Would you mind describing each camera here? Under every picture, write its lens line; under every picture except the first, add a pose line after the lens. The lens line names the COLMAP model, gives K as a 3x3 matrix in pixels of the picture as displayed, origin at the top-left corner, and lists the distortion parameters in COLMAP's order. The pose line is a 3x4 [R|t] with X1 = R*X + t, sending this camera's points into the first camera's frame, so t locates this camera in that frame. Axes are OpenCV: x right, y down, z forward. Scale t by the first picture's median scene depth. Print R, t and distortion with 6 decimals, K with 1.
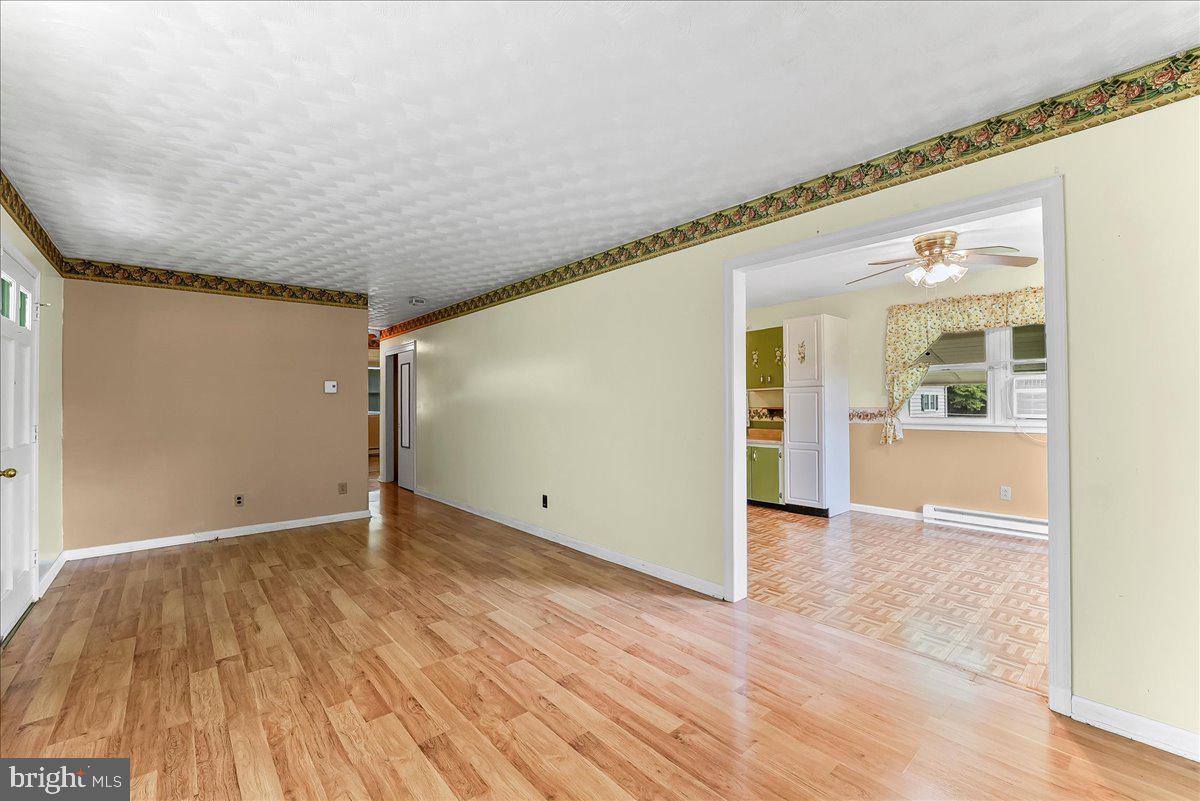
lens RADIAL K [[504.6, 0, 598.0], [0, 504.6, 394.6], [0, 0, 1]] dist [-0.011139, 0.000145]
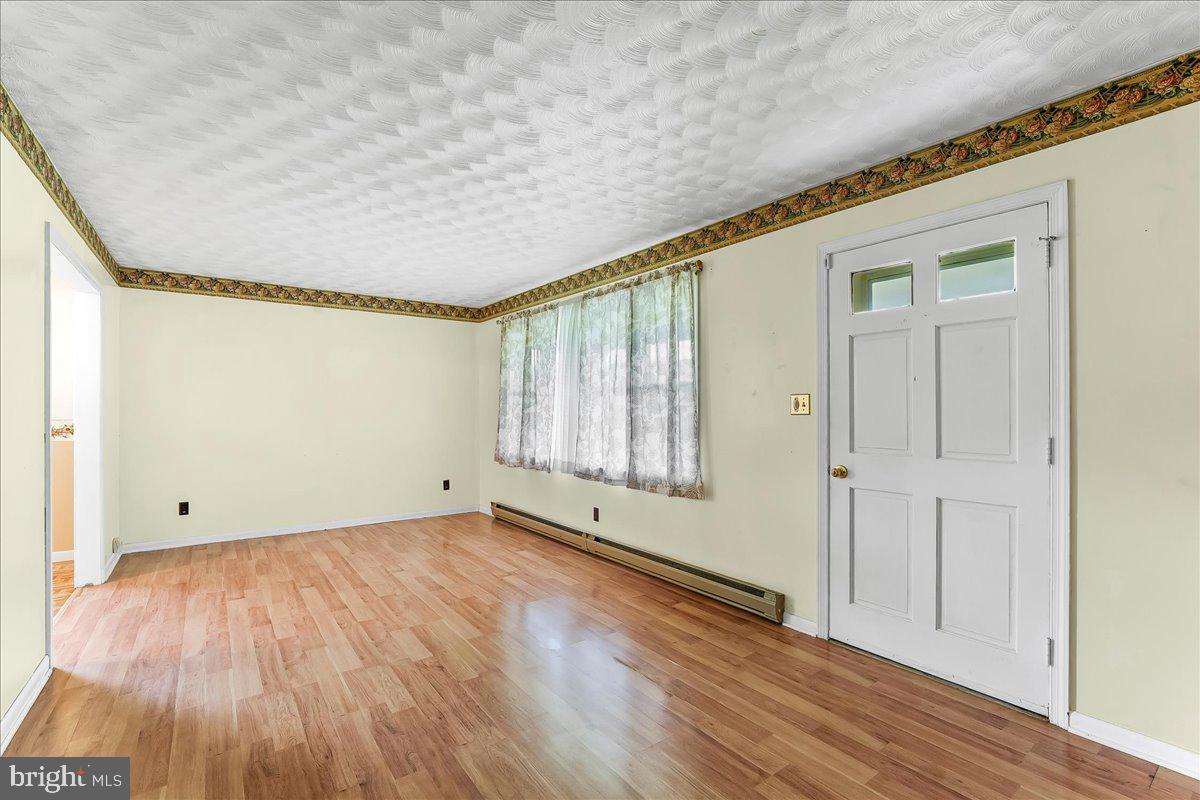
lens RADIAL K [[539.8, 0, 600.9], [0, 539.8, 403.8], [0, 0, 1]] dist [-0.007487, -0.000209]
pose [[-0.997636, 0.013172, 0.067443, -0.661449], [0.011428, 0.999592, -0.026174, 0.033973], [-0.067760, -0.025342, -0.997380, 1.818620]]
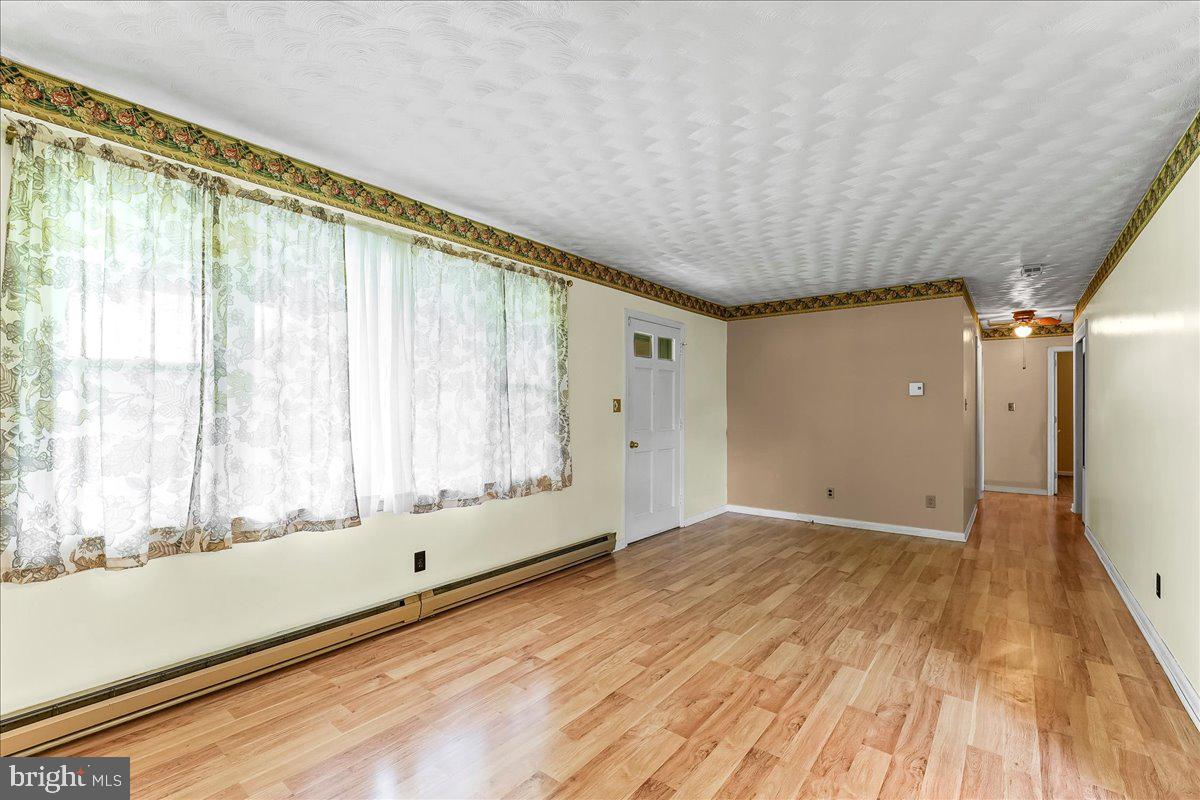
lens RADIAL K [[515.4, 0, 595.7], [0, 515.4, 408.4], [0, 0, 1]] dist [-0.012868, 0.000766]
pose [[0.186691, 0.011054, -0.982357, 0.508131], [0.013742, 0.999809, 0.013862, -0.001955], [0.982323, -0.016087, 0.186503, 0.441125]]
